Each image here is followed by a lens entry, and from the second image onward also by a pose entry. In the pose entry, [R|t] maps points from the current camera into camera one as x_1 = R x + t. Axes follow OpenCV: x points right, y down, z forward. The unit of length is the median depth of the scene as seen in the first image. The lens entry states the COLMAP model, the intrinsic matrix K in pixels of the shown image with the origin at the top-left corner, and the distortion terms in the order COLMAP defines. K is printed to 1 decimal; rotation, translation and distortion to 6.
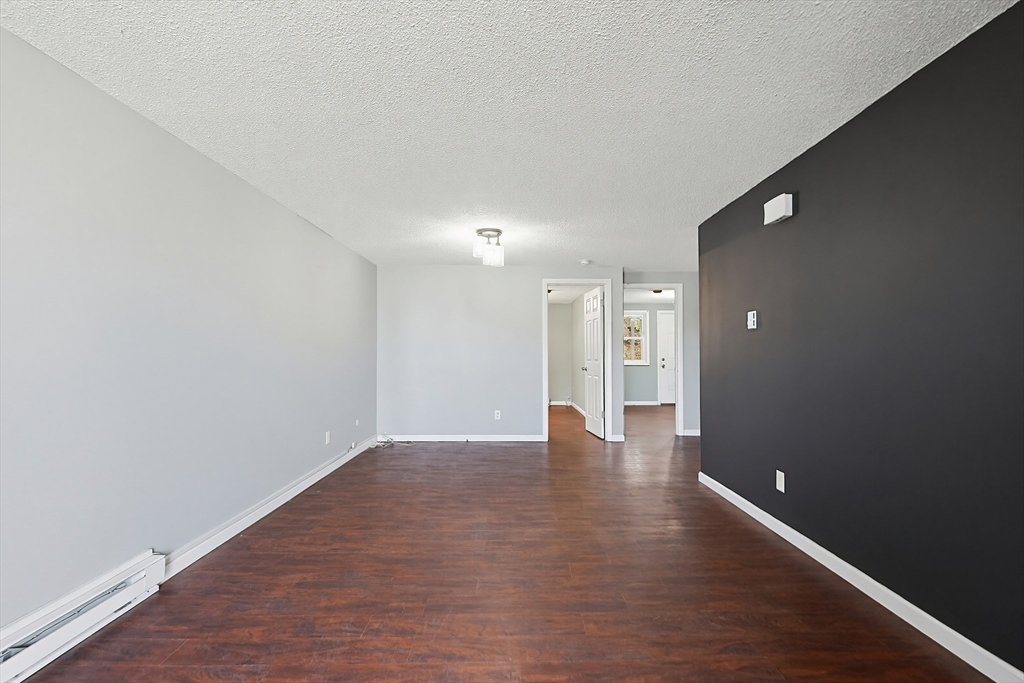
lens RADIAL K [[446.2, 0, 512.0], [0, 446.2, 341.5], [0, 0, 1]] dist [-0.001120, 0.000081]
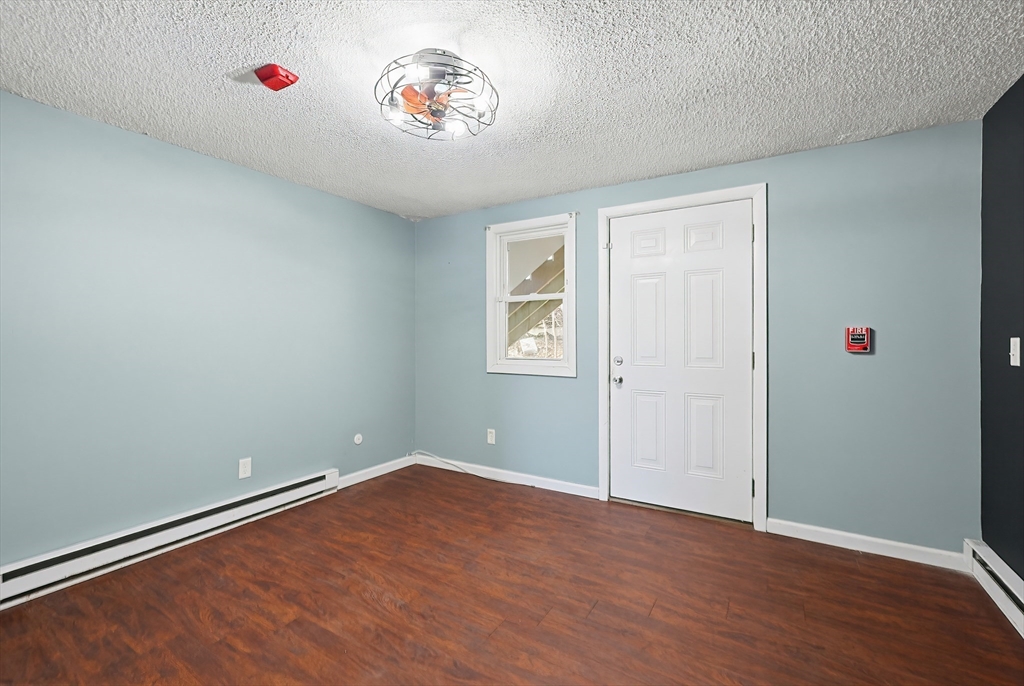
lens RADIAL K [[446.2, 0, 512.0], [0, 446.2, 343.0], [0, 0, 1]] dist [-0.001120, 0.000081]
pose [[0.851590, 0.005591, -0.524178, 0.441445], [0.019596, 0.998905, 0.042491, 0.012332], [0.523841, -0.046457, 0.850548, 0.686501]]
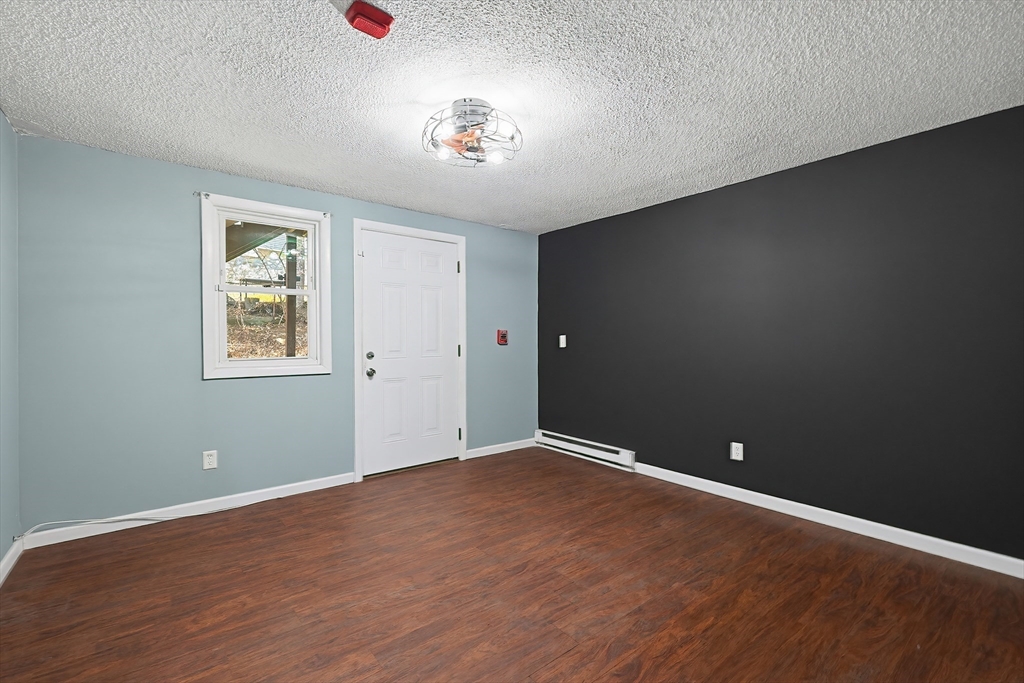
lens RADIAL K [[446.2, 0, 512.0], [0, 446.2, 341.5], [0, 0, 1]] dist [-0.001120, 0.000081]
pose [[0.778050, -0.005429, 0.628179, 0.197964], [-0.017684, 0.999377, 0.030539, 0.015641], [-0.627954, -0.034870, 0.777469, 0.638876]]
